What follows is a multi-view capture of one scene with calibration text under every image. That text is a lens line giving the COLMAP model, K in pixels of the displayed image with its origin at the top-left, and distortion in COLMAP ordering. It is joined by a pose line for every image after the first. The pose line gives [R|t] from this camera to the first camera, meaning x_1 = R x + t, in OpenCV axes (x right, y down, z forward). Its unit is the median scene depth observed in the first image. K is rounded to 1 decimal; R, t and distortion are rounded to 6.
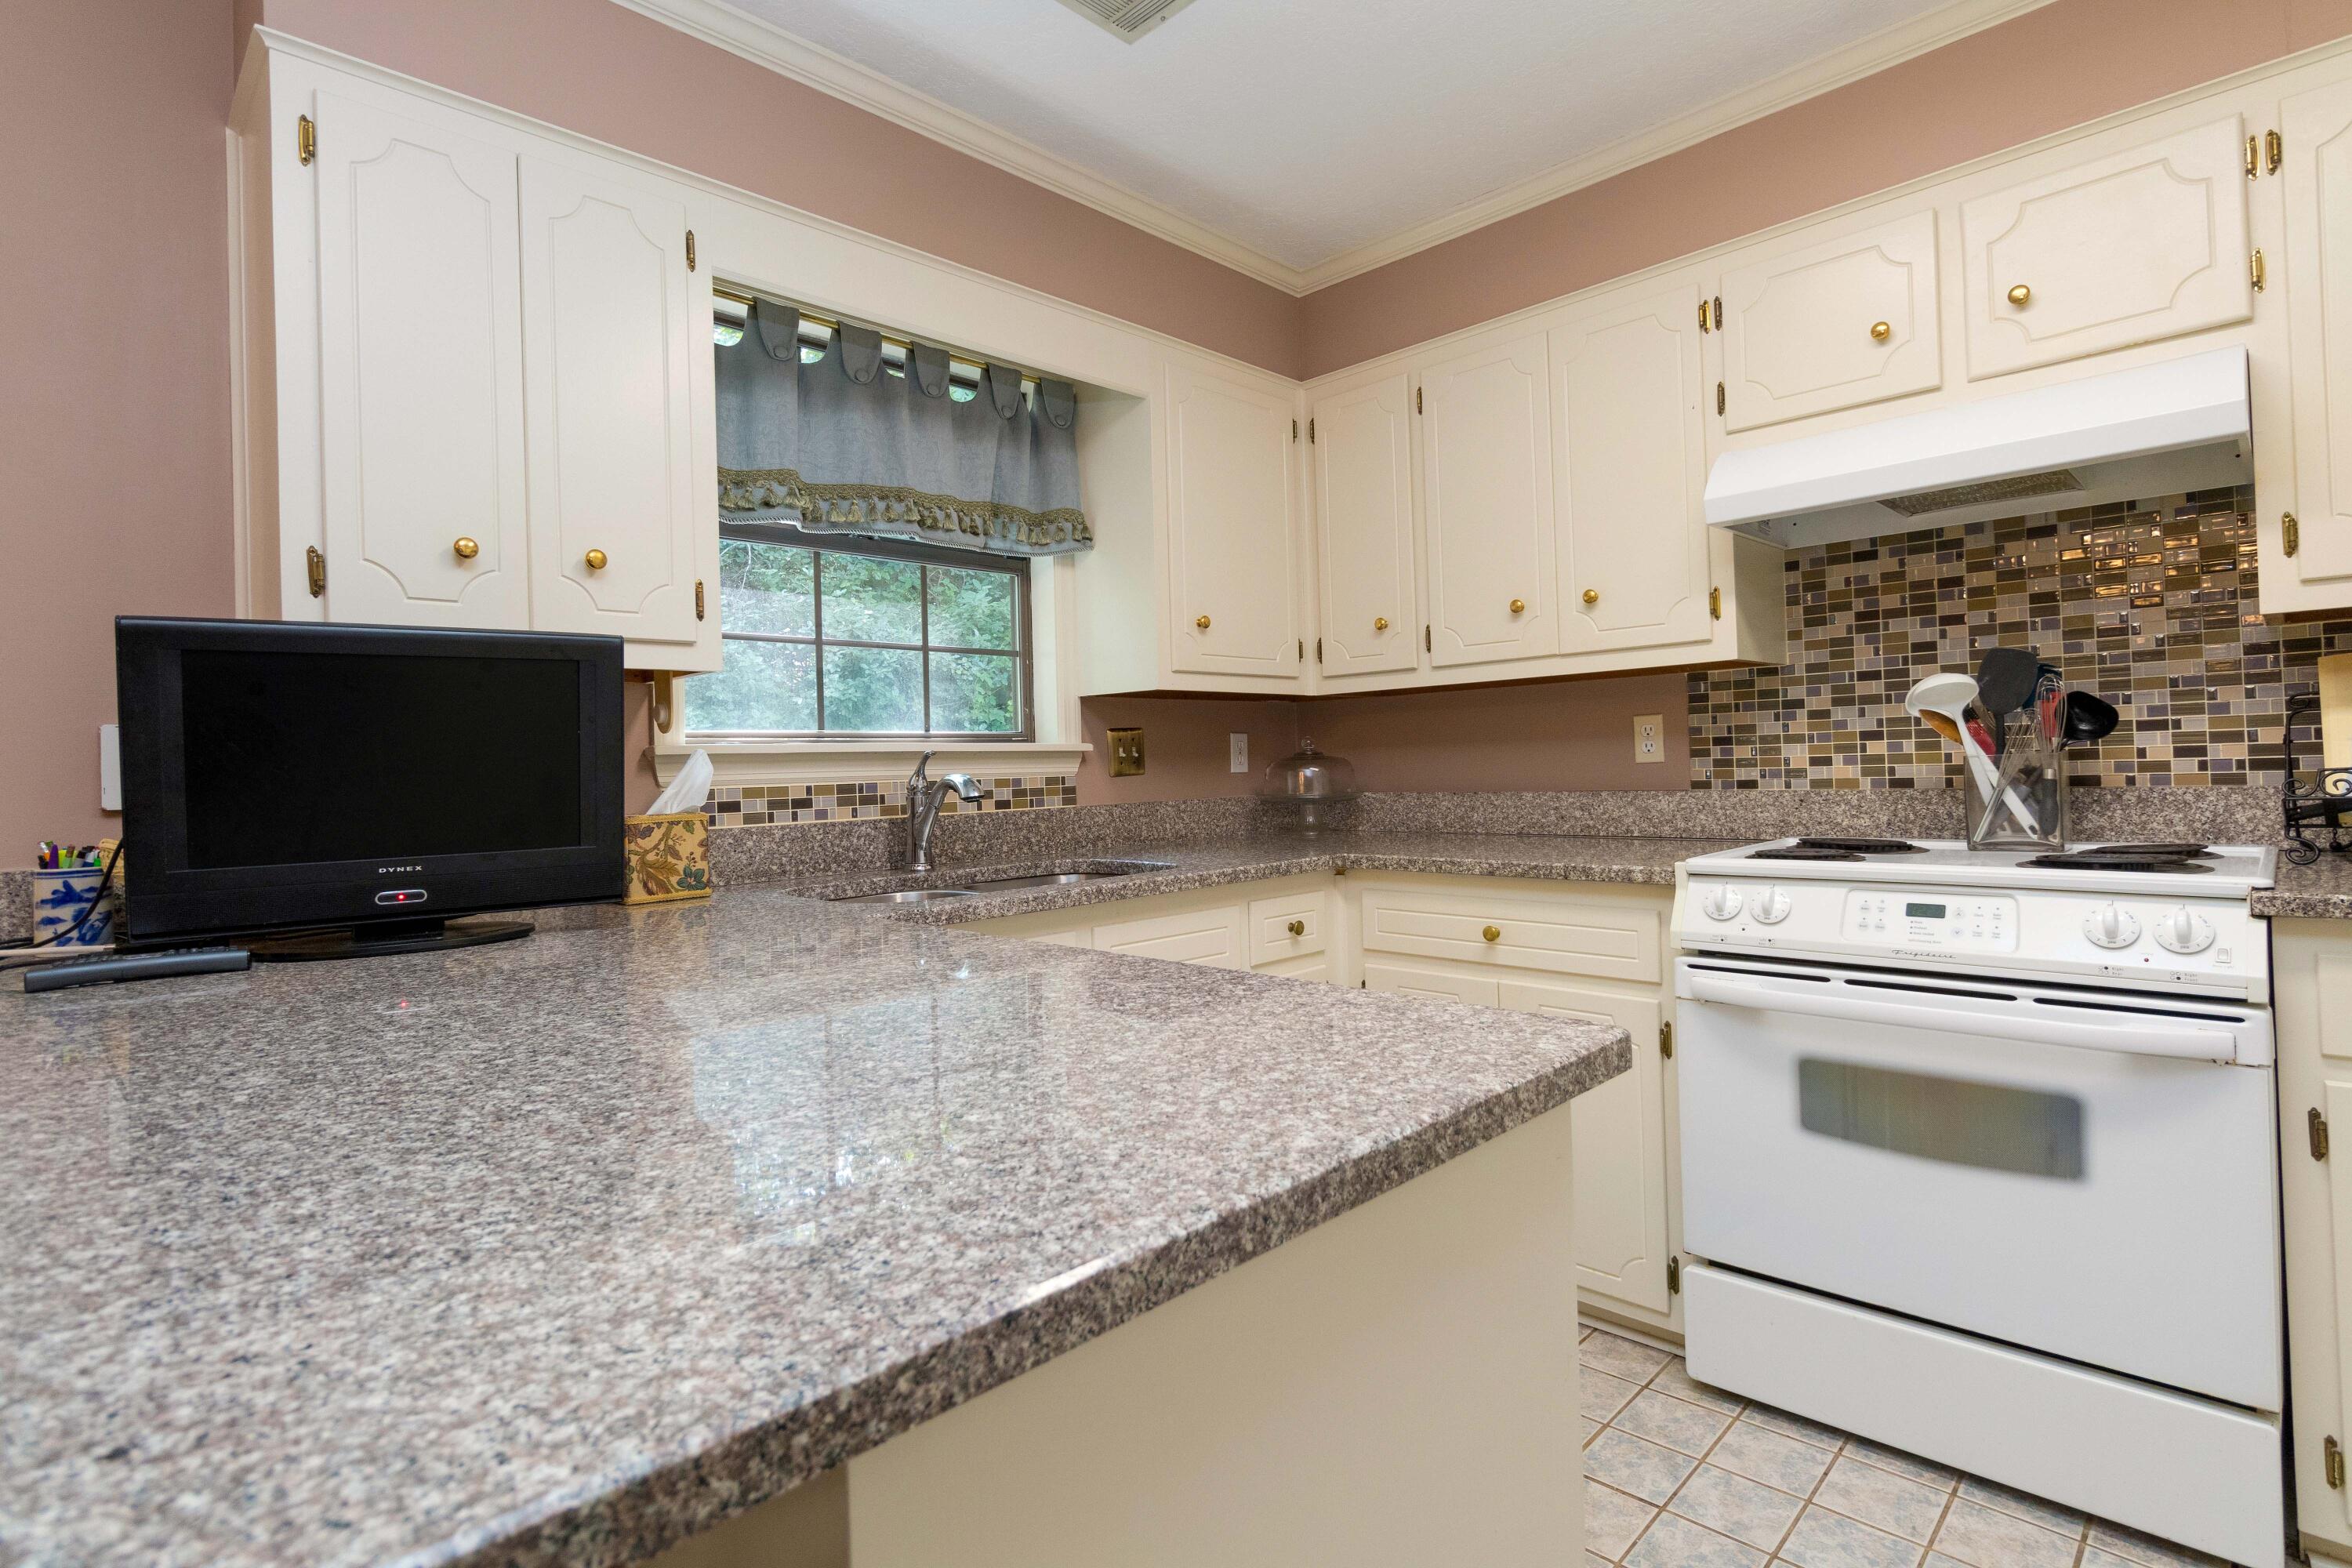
lens RADIAL K [[1158.6, 0, 1180.0], [0, 1158.6, 760.2], [0, 0, 1]] dist [-0.001776, -0.002812]
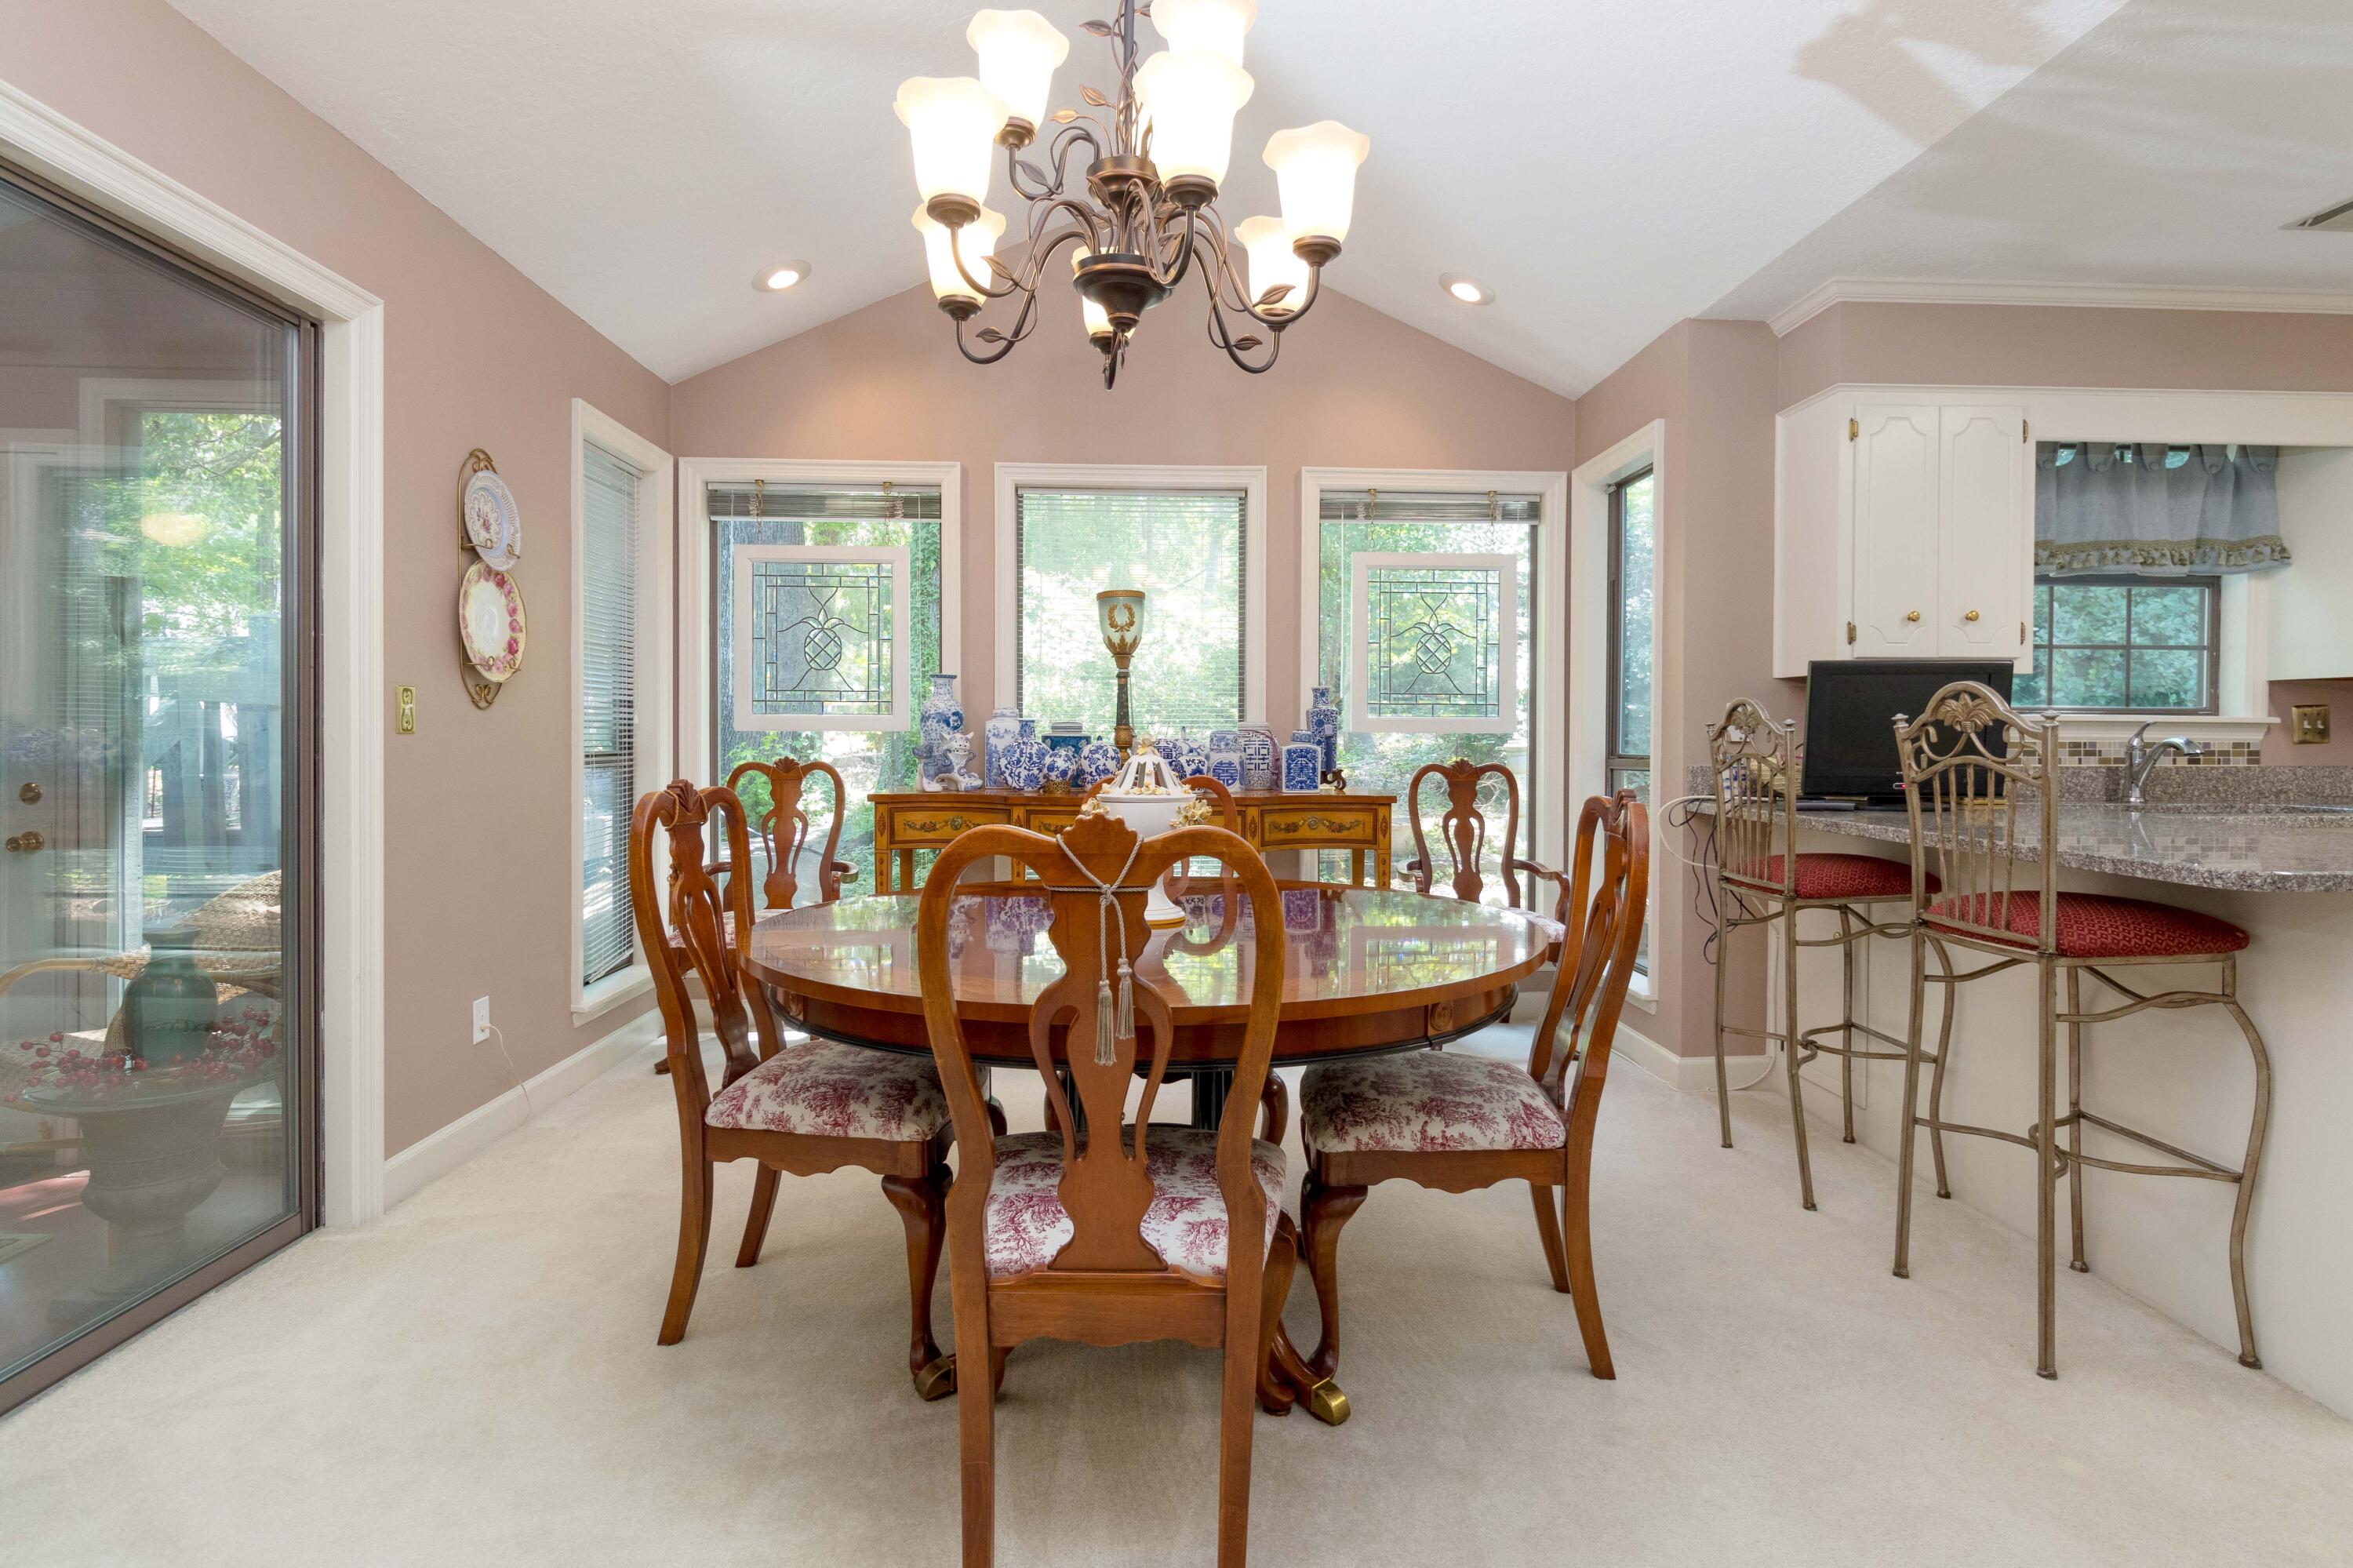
lens RADIAL K [[1161.1, 0, 1184.0], [0, 1161.1, 757.0], [0, 0, 1]] dist [-0.002872, -0.003497]
pose [[0.739072, 0.041639, -0.672338, -0.145693], [-0.020934, 0.999025, 0.038860, 0.006799], [0.673301, -0.014646, 0.739223, -0.995171]]
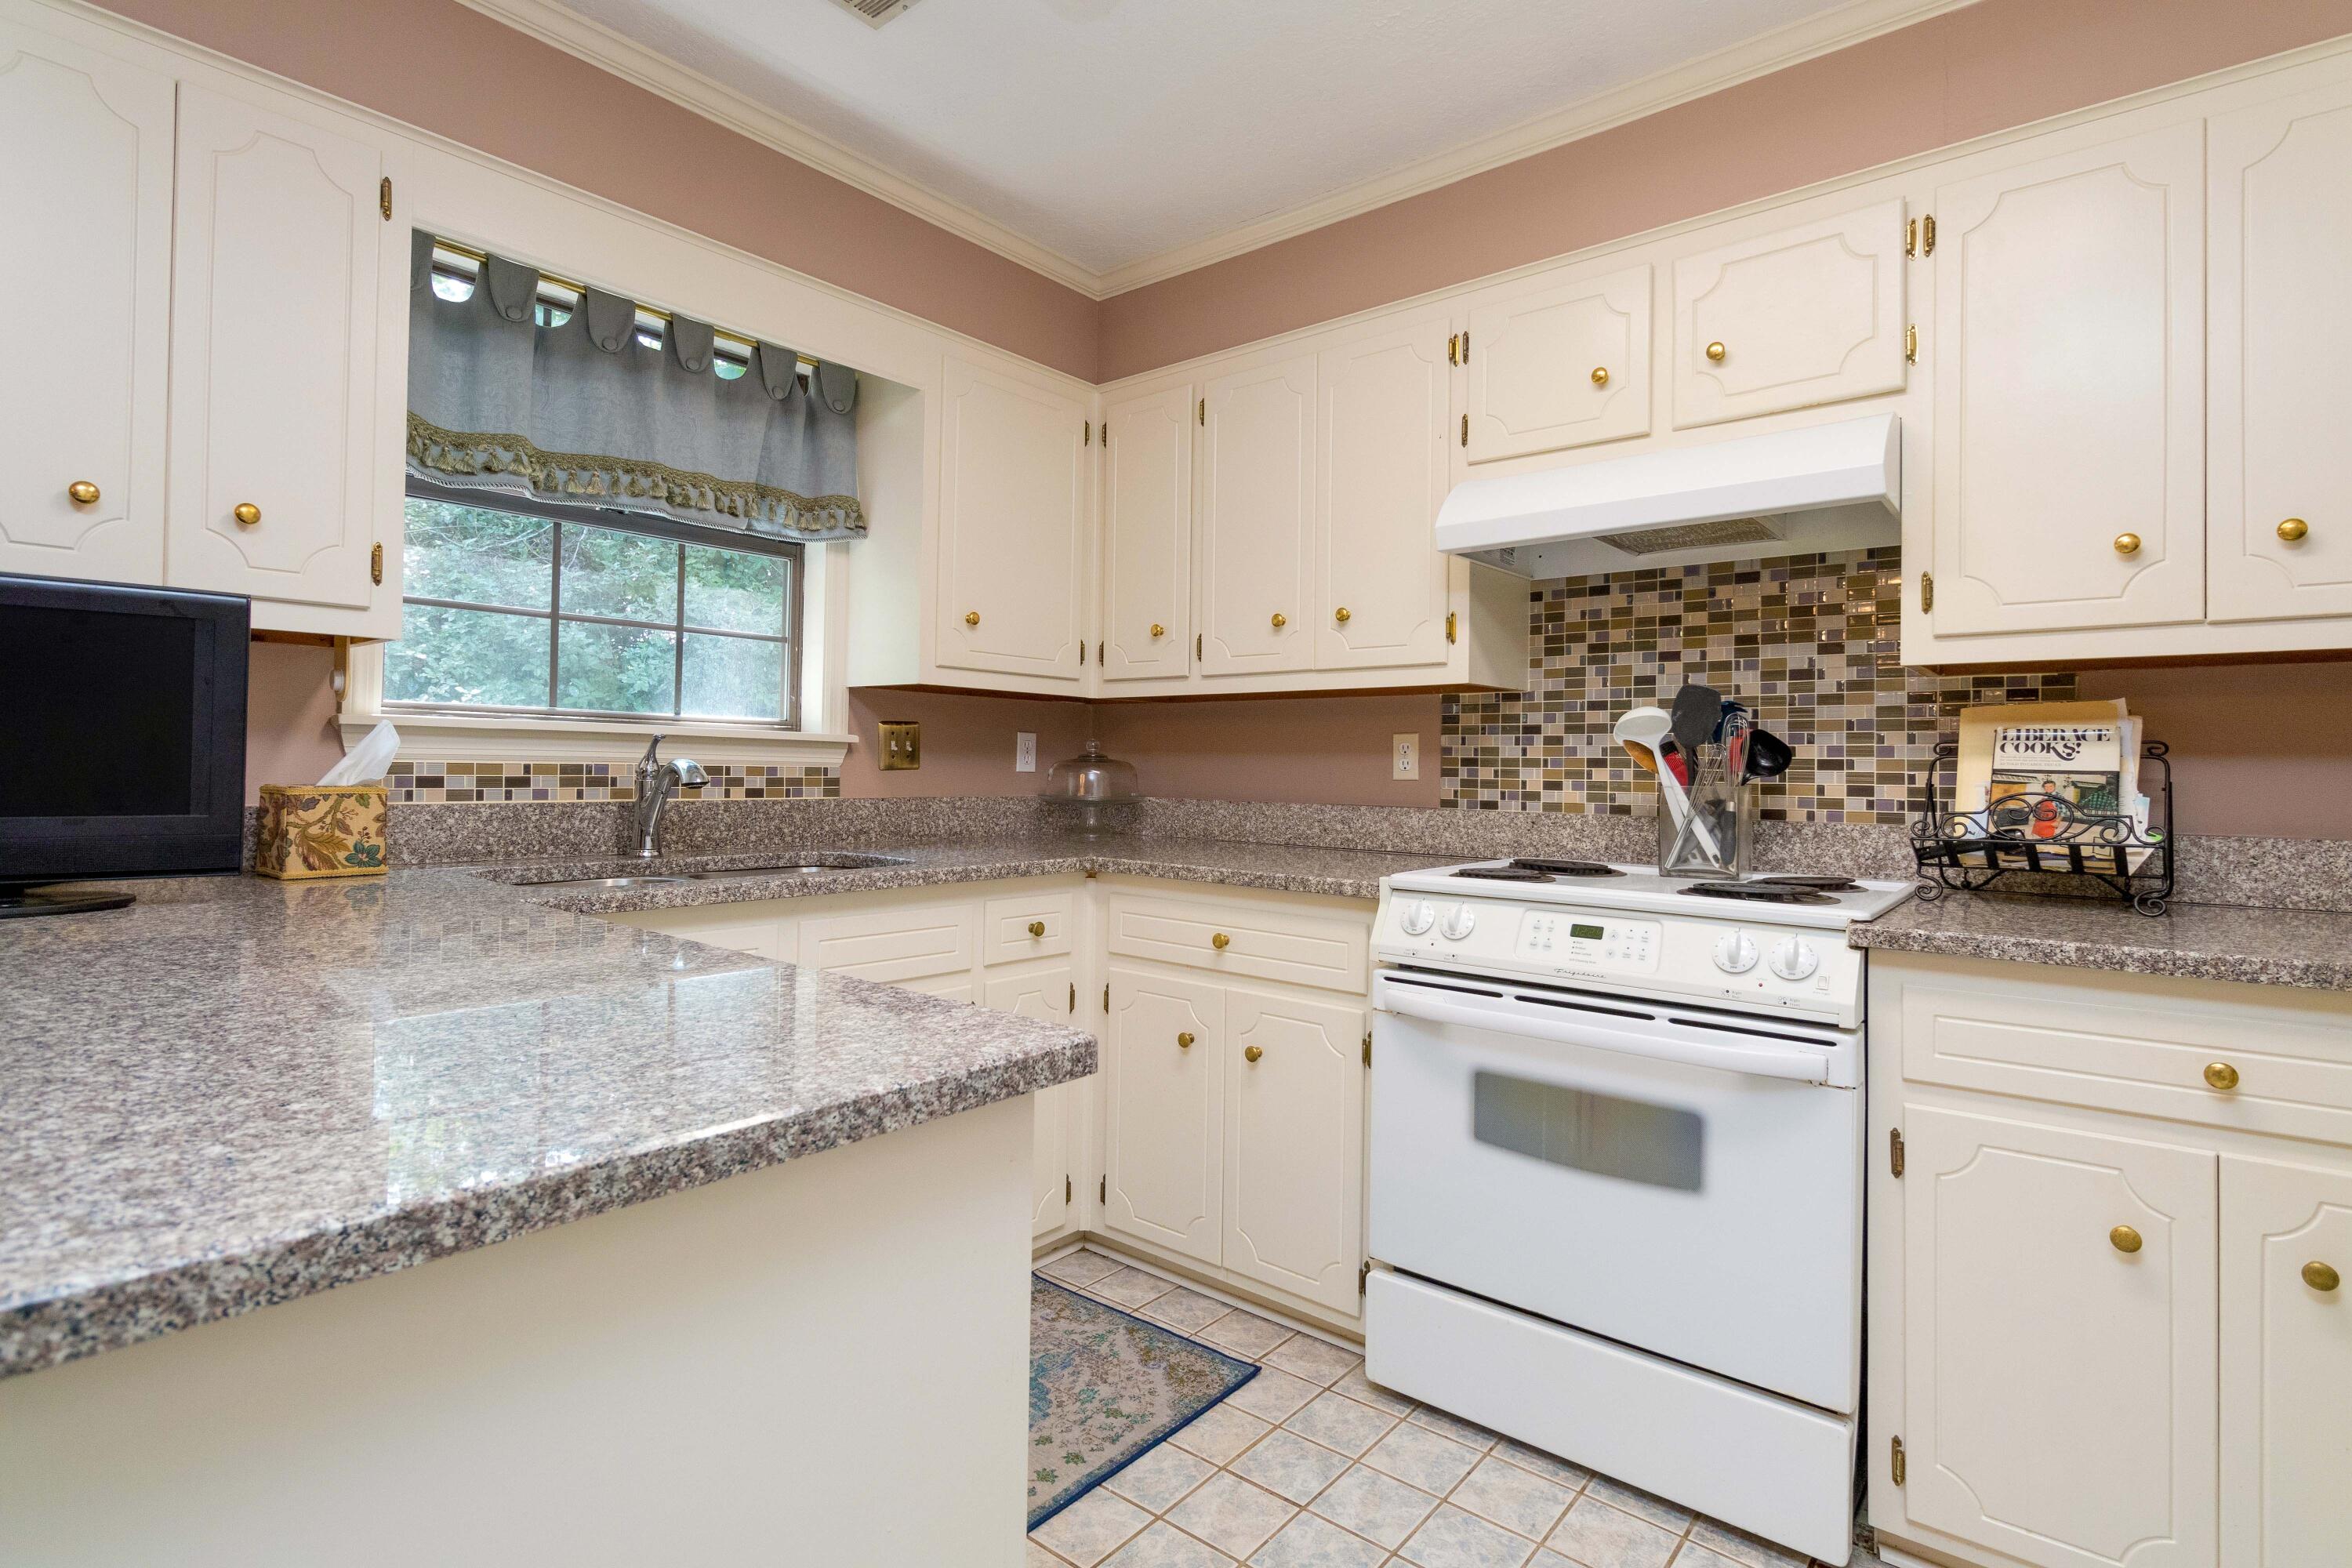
lens RADIAL K [[1160.5, 0, 1183.5], [0, 1160.5, 757.0], [0, 0, 1]] dist [-0.002872, -0.003497]
pose [[0.995055, 0.046660, 0.087680, 0.149145], [-0.046319, 0.998909, -0.005924, -0.003581], [-0.087861, 0.001834, 0.996131, -0.008749]]
